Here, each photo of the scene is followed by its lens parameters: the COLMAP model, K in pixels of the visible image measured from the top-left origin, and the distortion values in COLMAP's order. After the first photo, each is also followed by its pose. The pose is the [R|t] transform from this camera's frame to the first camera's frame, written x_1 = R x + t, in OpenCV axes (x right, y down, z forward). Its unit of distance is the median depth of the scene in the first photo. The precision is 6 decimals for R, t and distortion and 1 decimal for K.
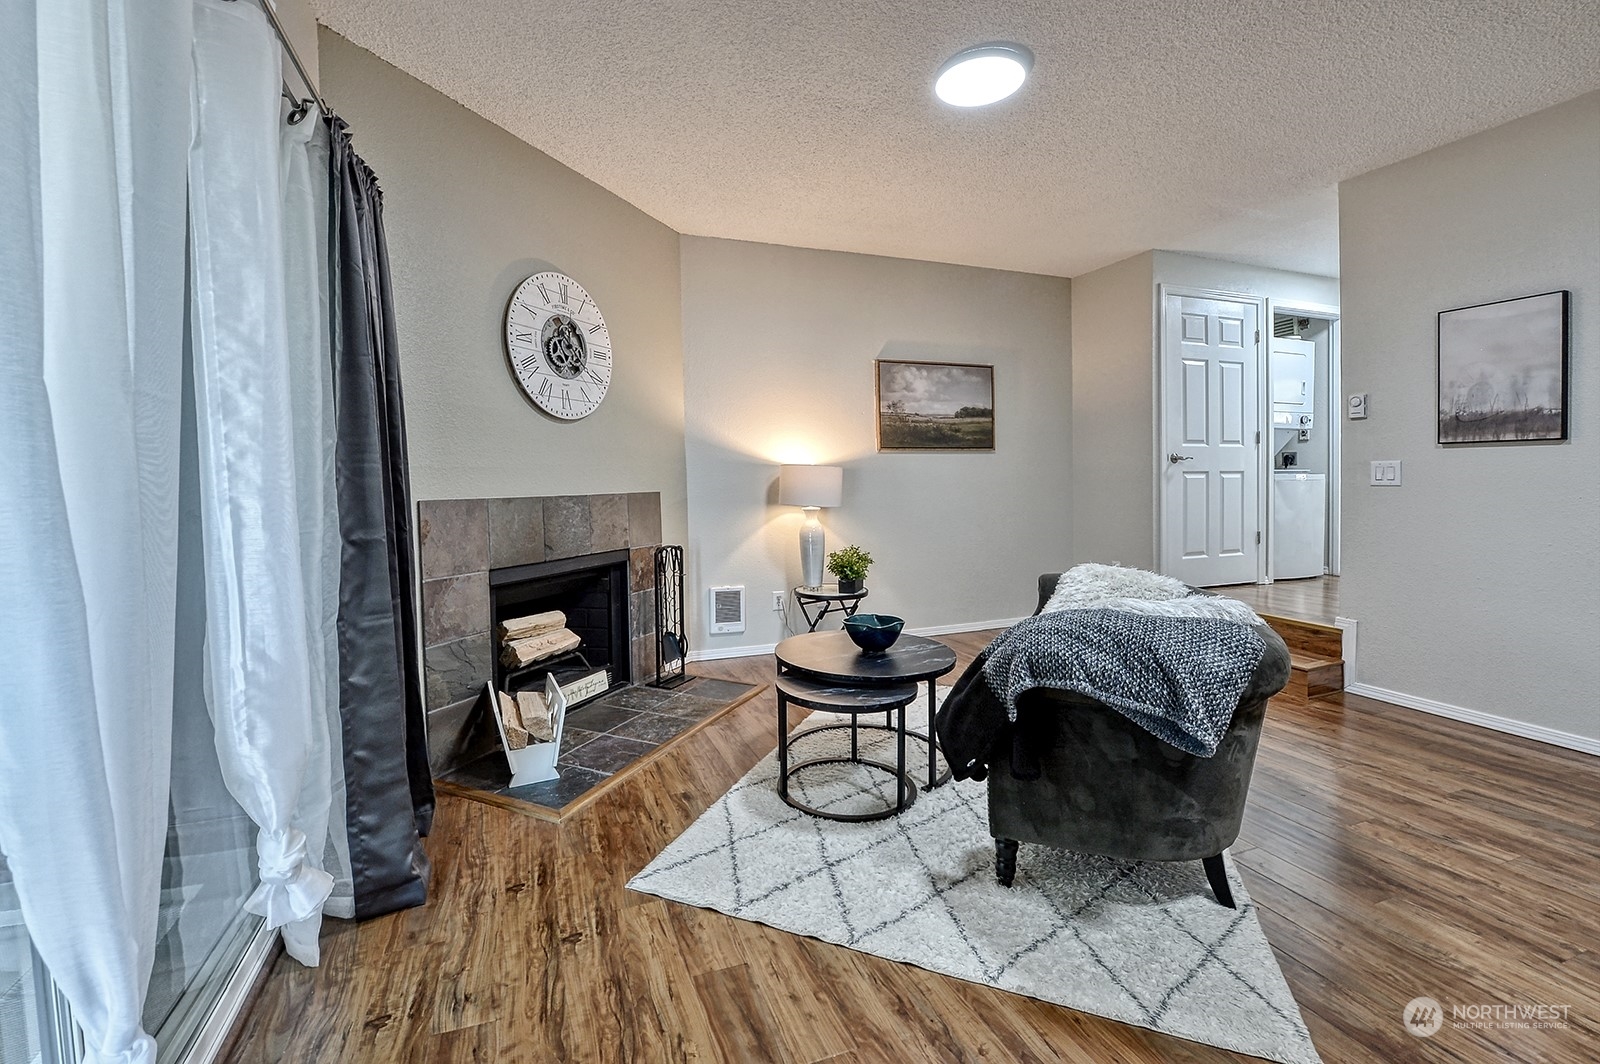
lens RADIAL K [[631.7, 0, 809.4], [0, 631.7, 488.5], [0, 0, 1]] dist [-0.010834, 0.000010]
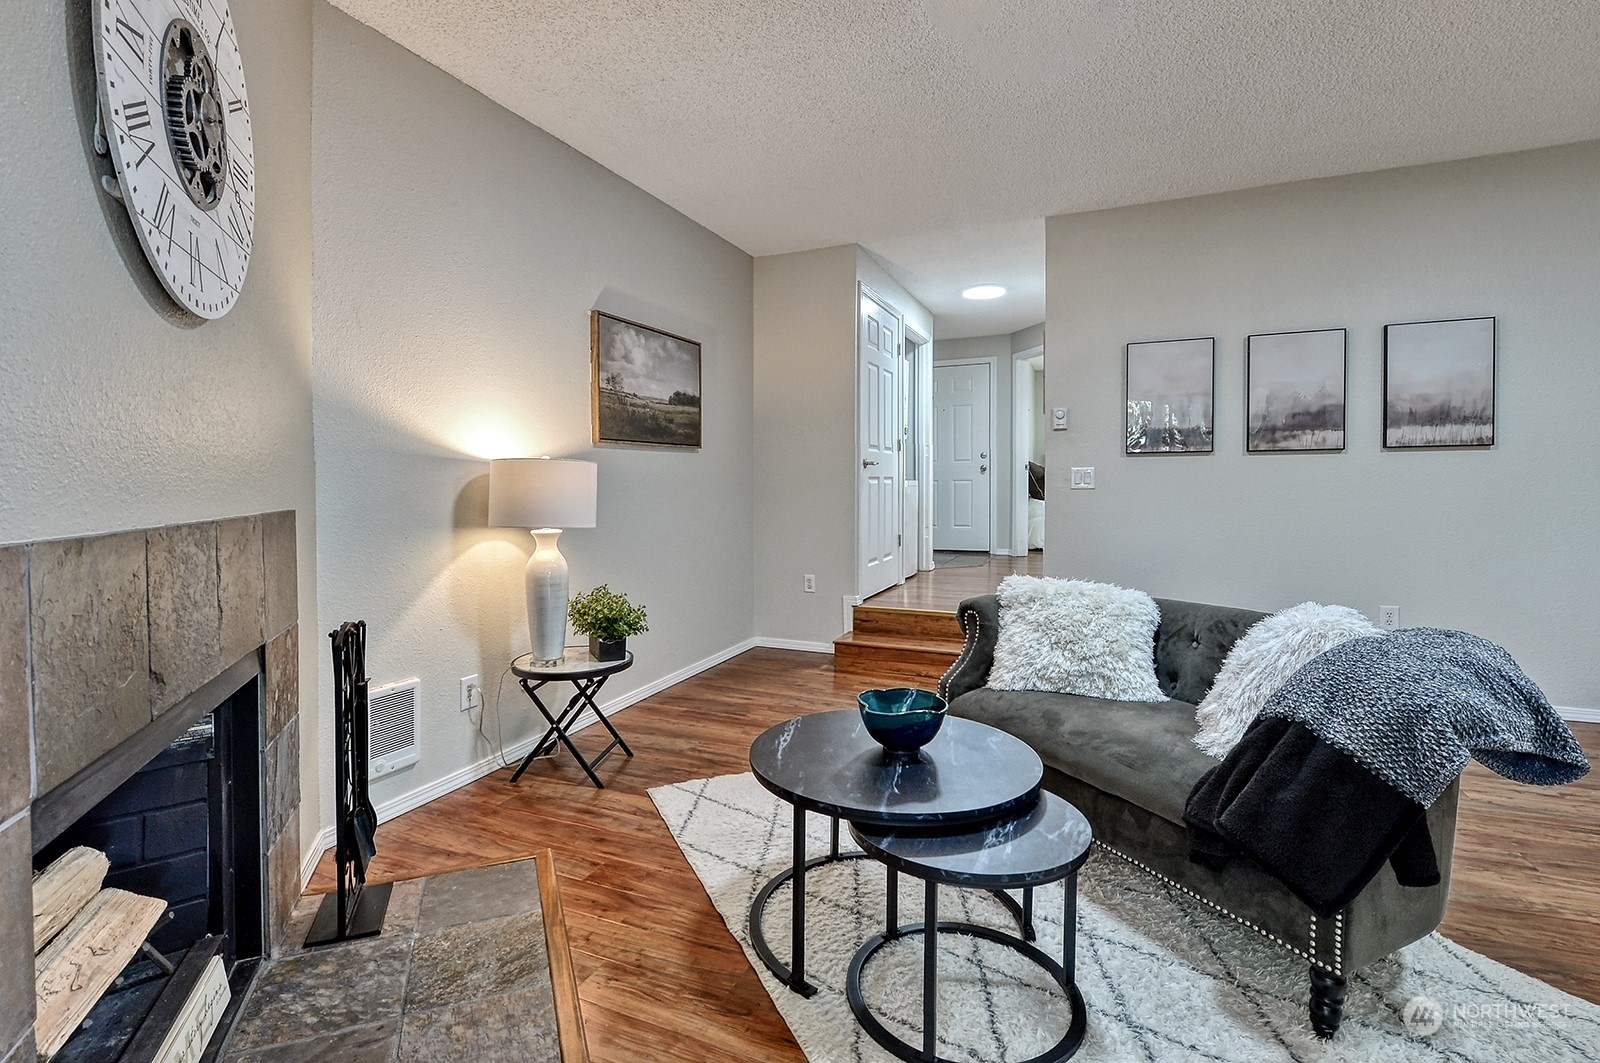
lens RADIAL K [[697.2, 0, 718.8], [0, 697.2, 477.8], [0, 0, 1]] dist [-0.007263, -0.000695]
pose [[0.739766, 0.007426, 0.672824, -0.300965], [0.013655, 0.999567, -0.026046, -0.000349], [-0.672726, 0.028456, 0.739344, 0.350691]]
